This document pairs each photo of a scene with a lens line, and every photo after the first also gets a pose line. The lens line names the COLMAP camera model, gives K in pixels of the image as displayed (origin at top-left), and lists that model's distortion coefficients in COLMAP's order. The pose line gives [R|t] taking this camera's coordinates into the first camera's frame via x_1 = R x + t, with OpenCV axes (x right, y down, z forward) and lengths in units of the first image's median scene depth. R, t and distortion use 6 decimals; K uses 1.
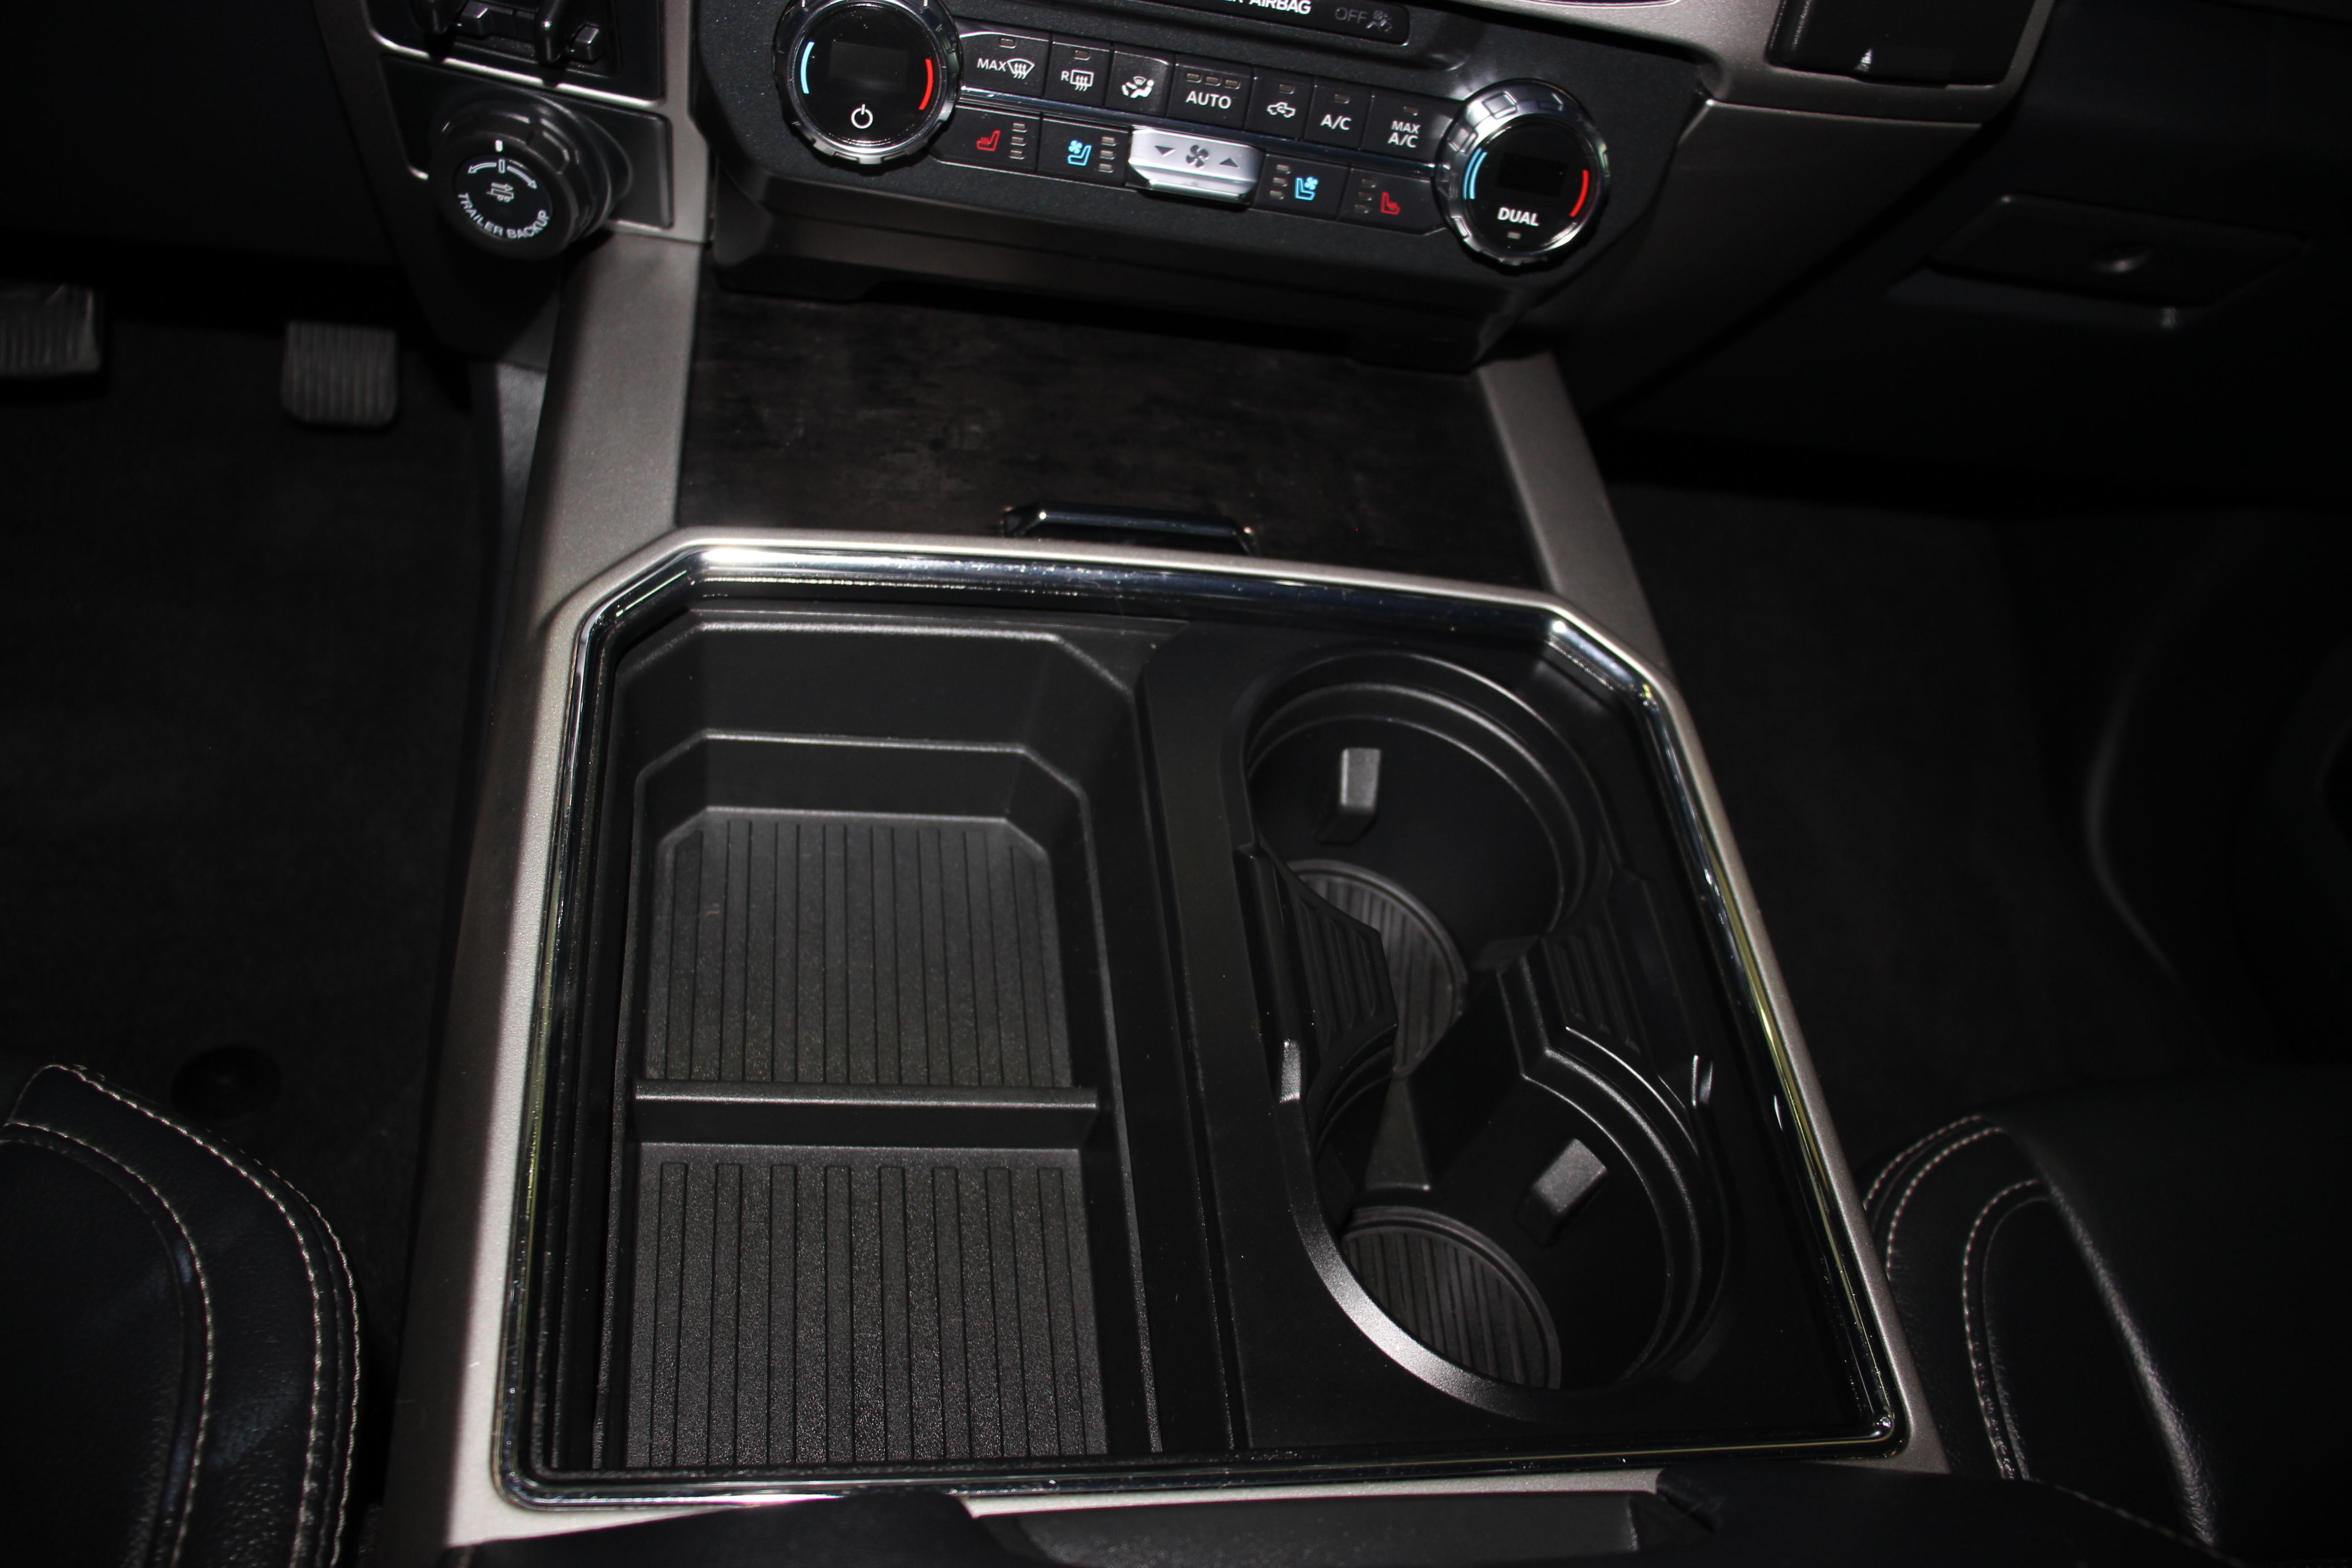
lens RADIAL K [[1814.6, 0, 1176.0], [0, 1814.6, 784.0], [0, 0, 1]] dist [-0.187914, 0.146842]
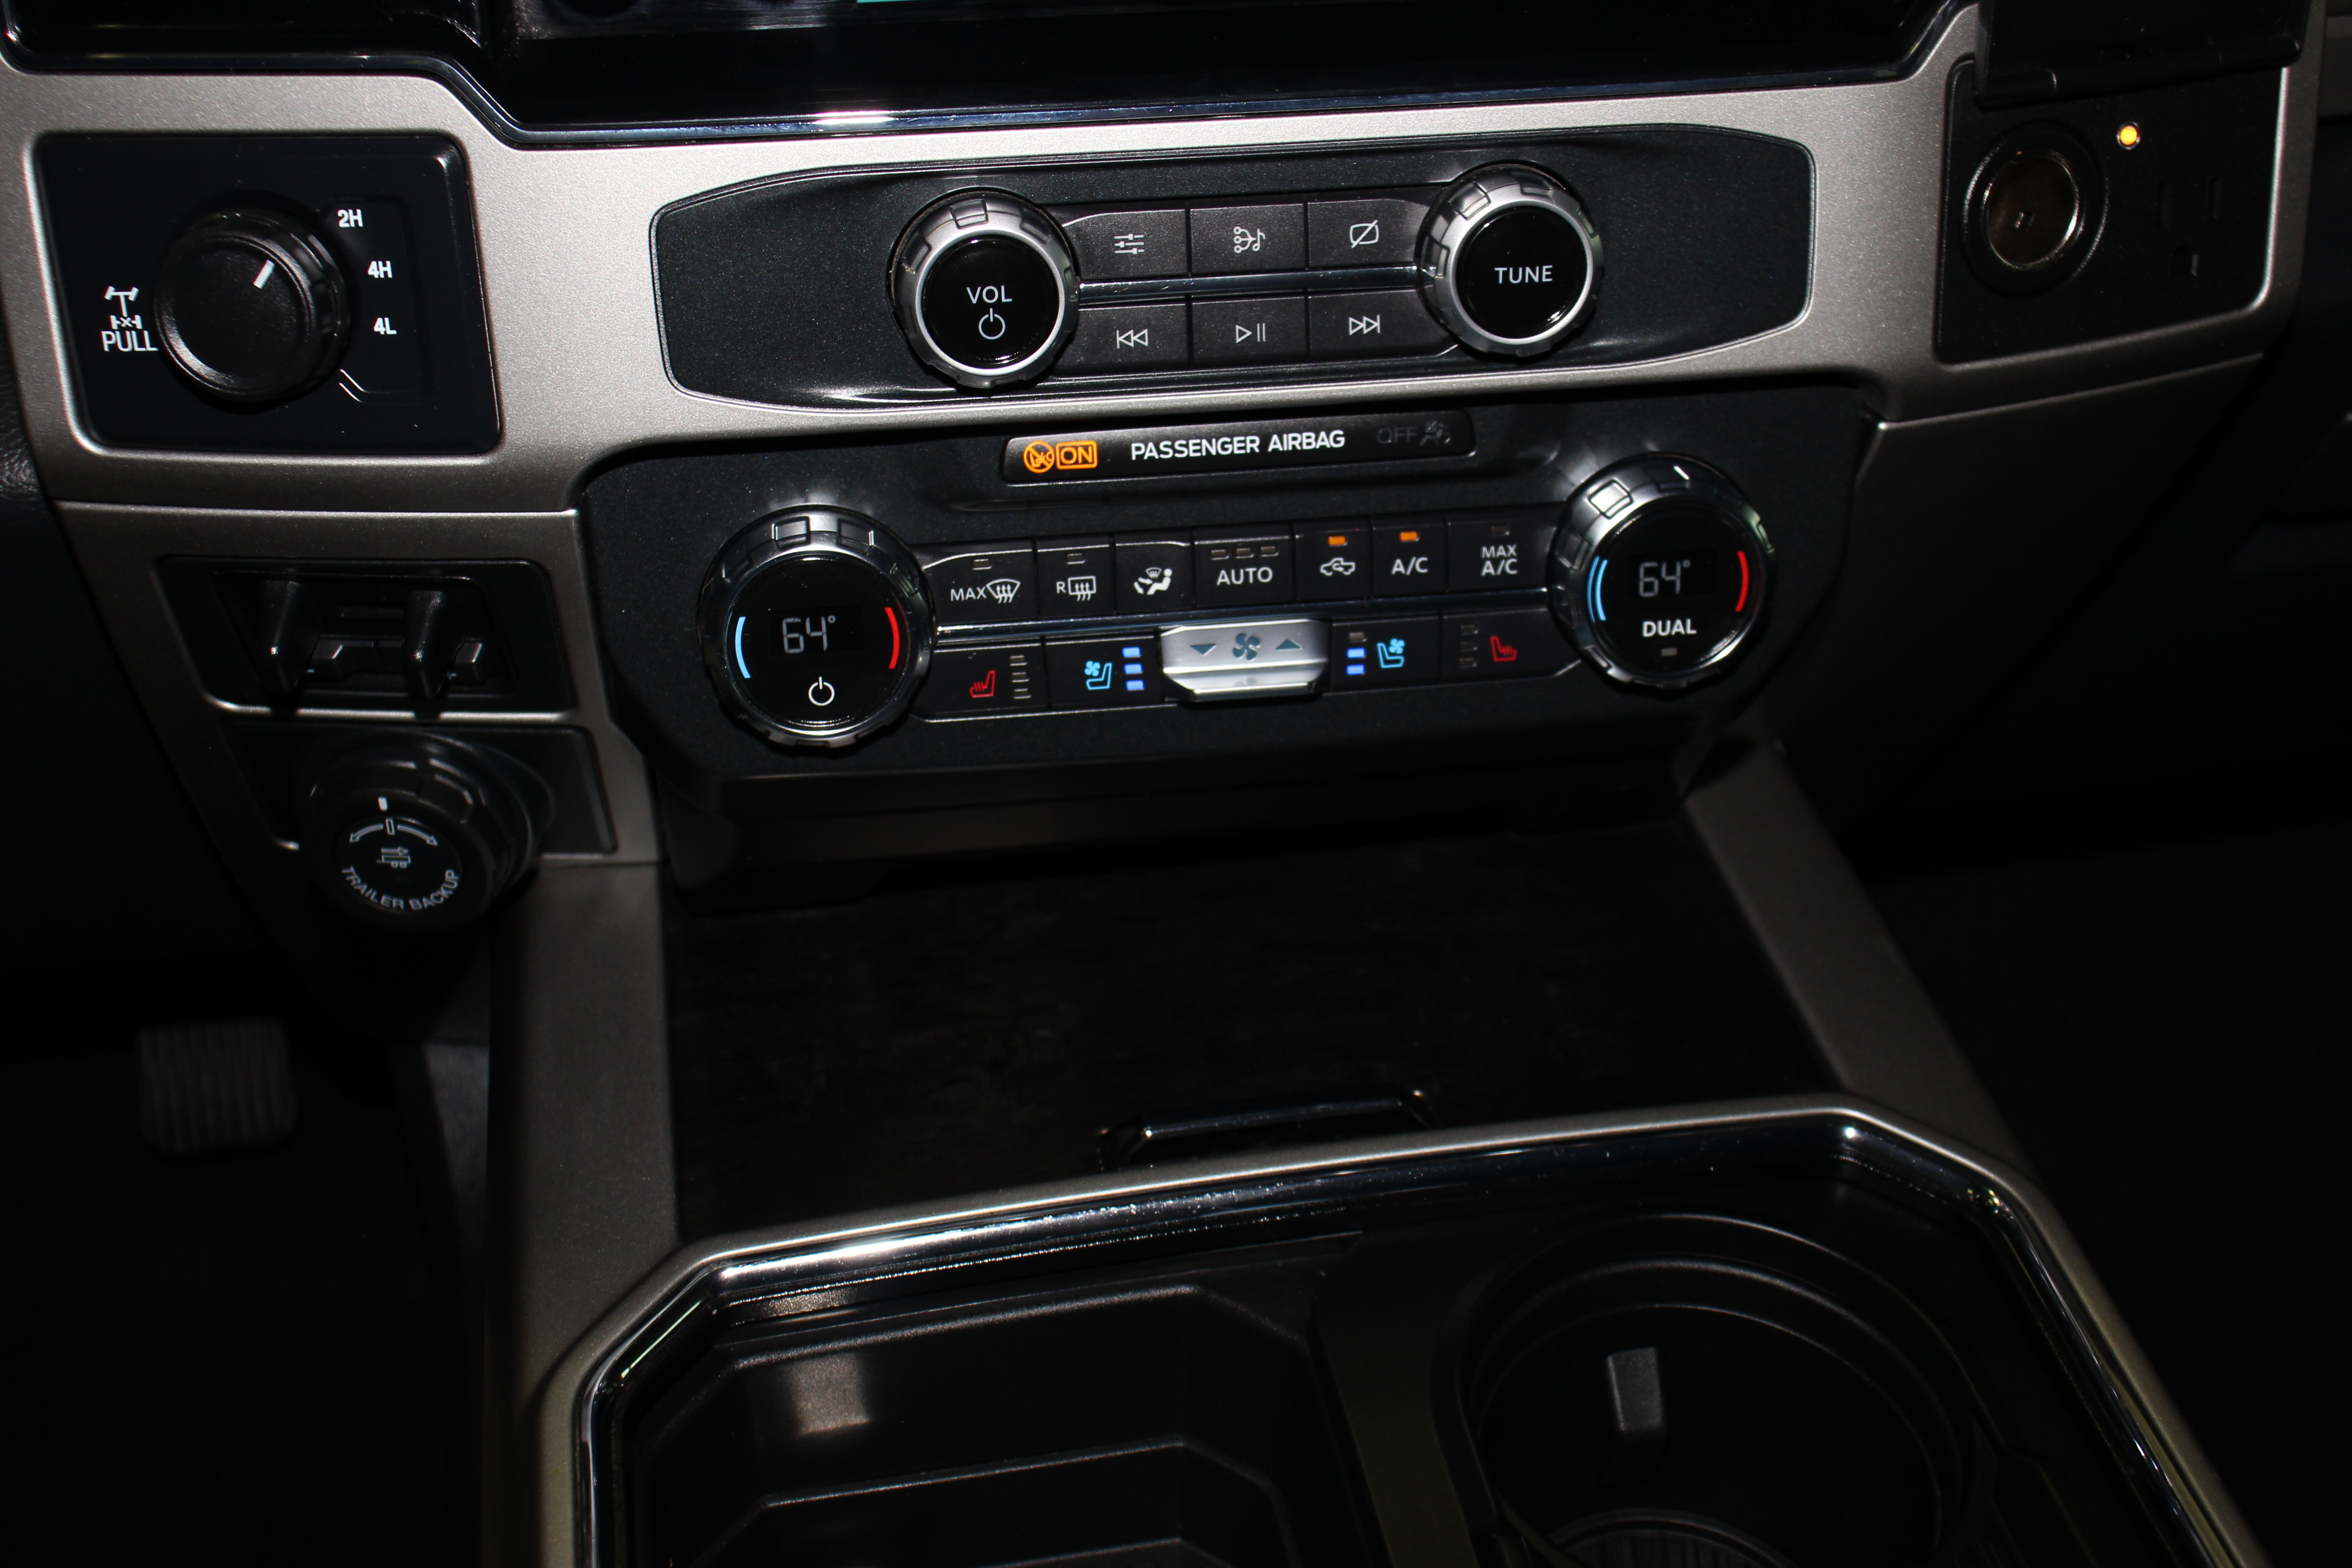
lens RADIAL K [[2628.9, 0, 1184.7], [0, 2628.9, 852.6], [0, 0, 1]] dist [-0.059963, 0.029042]
pose [[0.975530, -0.207635, -0.072311, 0.049829], [0.187680, 0.957719, -0.218063, -0.016892], [0.114531, 0.199155, 0.973252, -0.116326]]
